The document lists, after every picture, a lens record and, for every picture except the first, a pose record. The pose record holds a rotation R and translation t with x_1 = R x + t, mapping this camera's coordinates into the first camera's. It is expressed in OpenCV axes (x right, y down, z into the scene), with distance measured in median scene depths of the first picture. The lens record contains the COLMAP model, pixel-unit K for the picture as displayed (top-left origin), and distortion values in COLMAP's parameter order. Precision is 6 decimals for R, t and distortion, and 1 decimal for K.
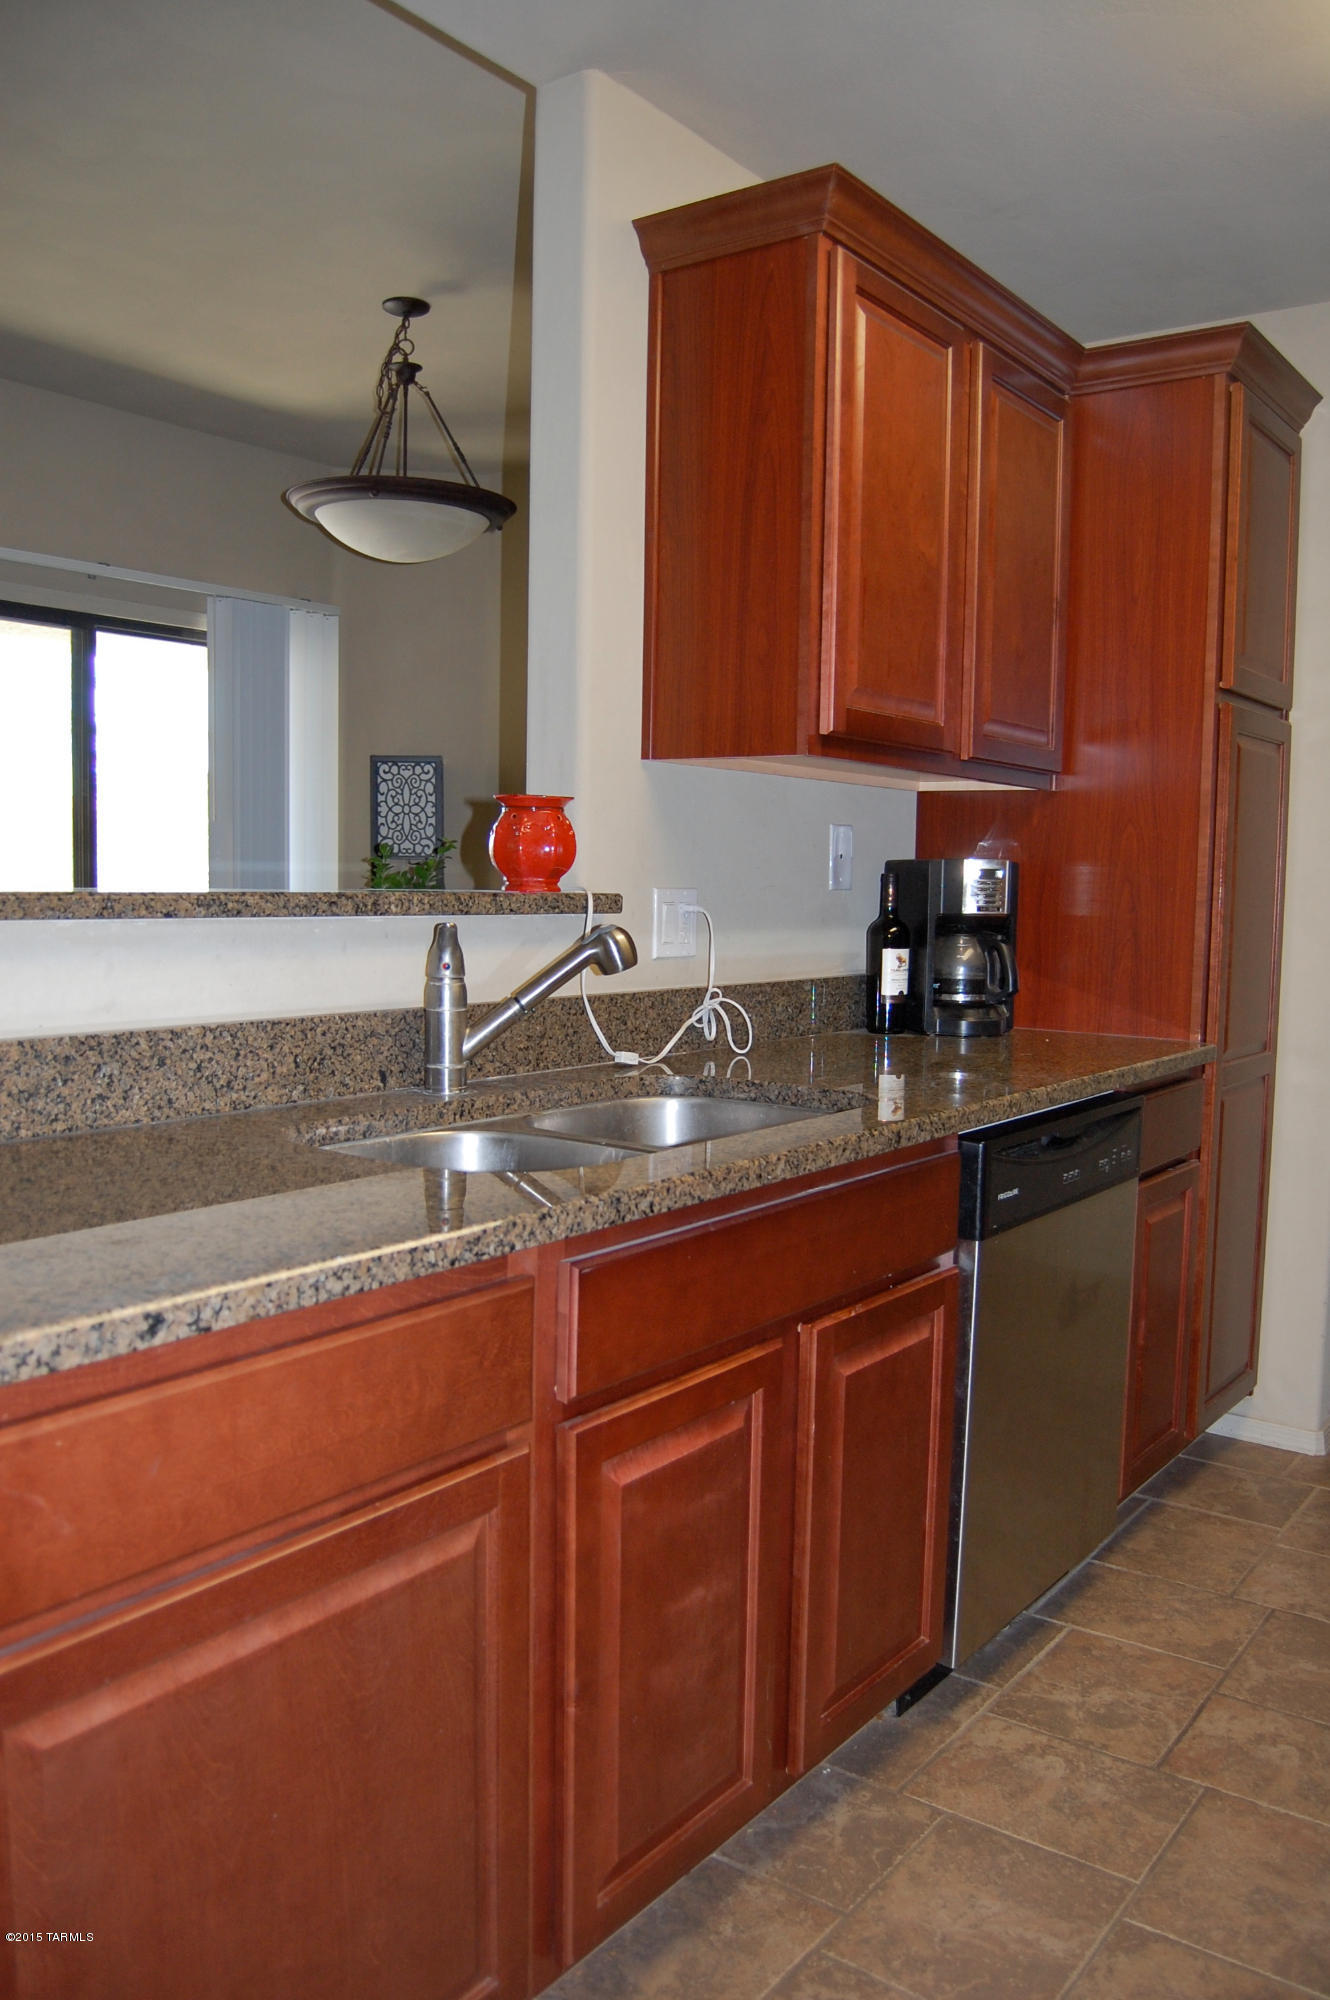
lens RADIAL K [[1594.0, 0, 676.6], [0, 1594.0, 1004.7], [0, 0, 1]] dist [-0.065741, -0.001061]
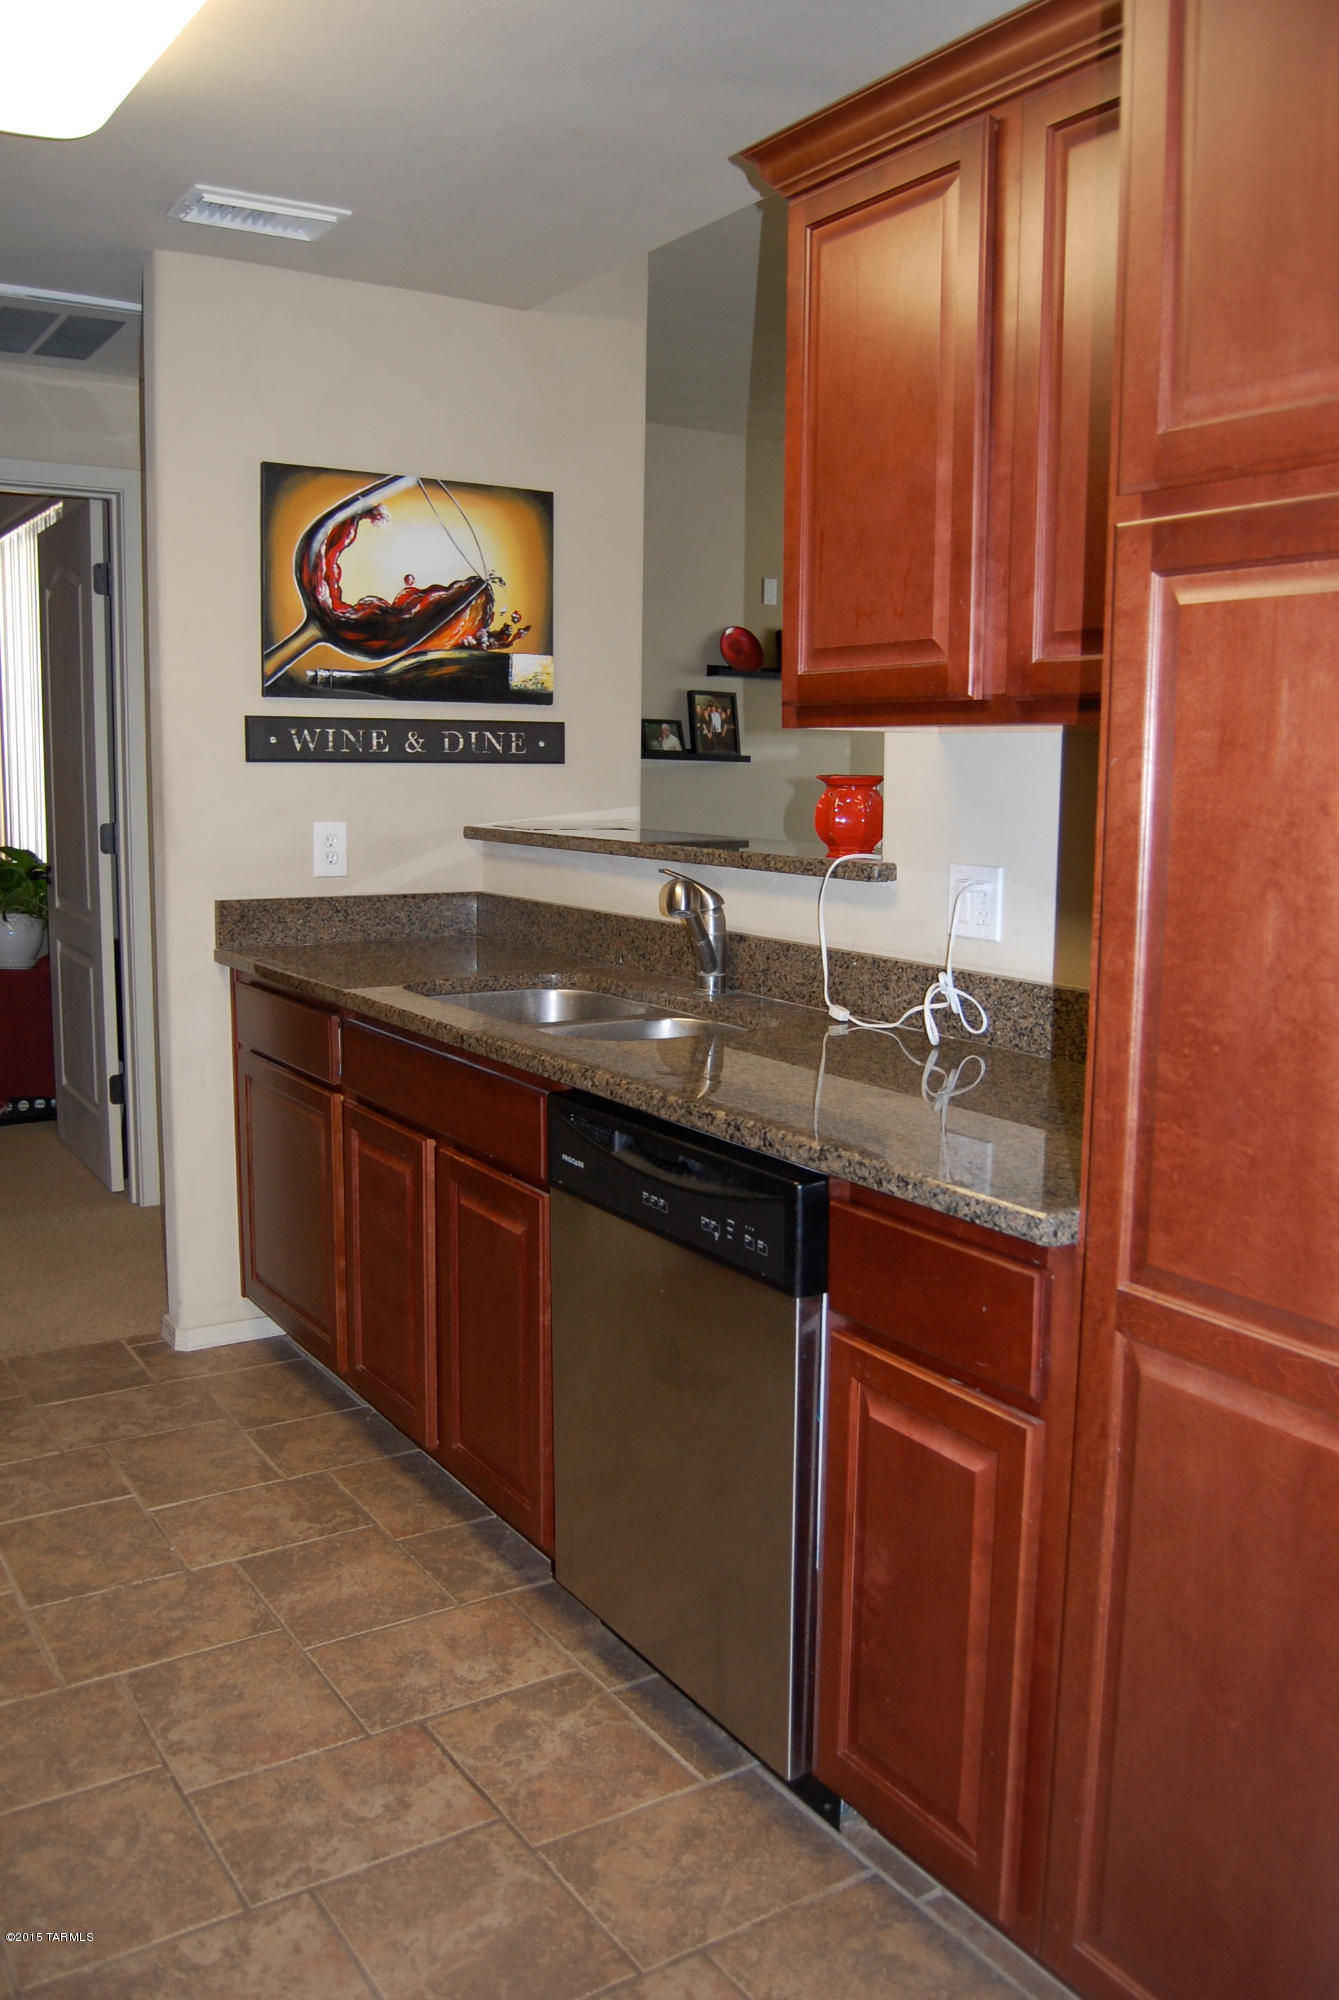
lens RADIAL K [[1594.0, 0, 681.1], [0, 1594.0, 994.4], [0, 0, 1]] dist [-0.065741, -0.001061]
pose [[-0.353541, 0.104088, -0.929610, 1.092428], [-0.096129, 0.984485, 0.146791, -0.136763], [0.930466, 0.141259, -0.338050, 1.366003]]
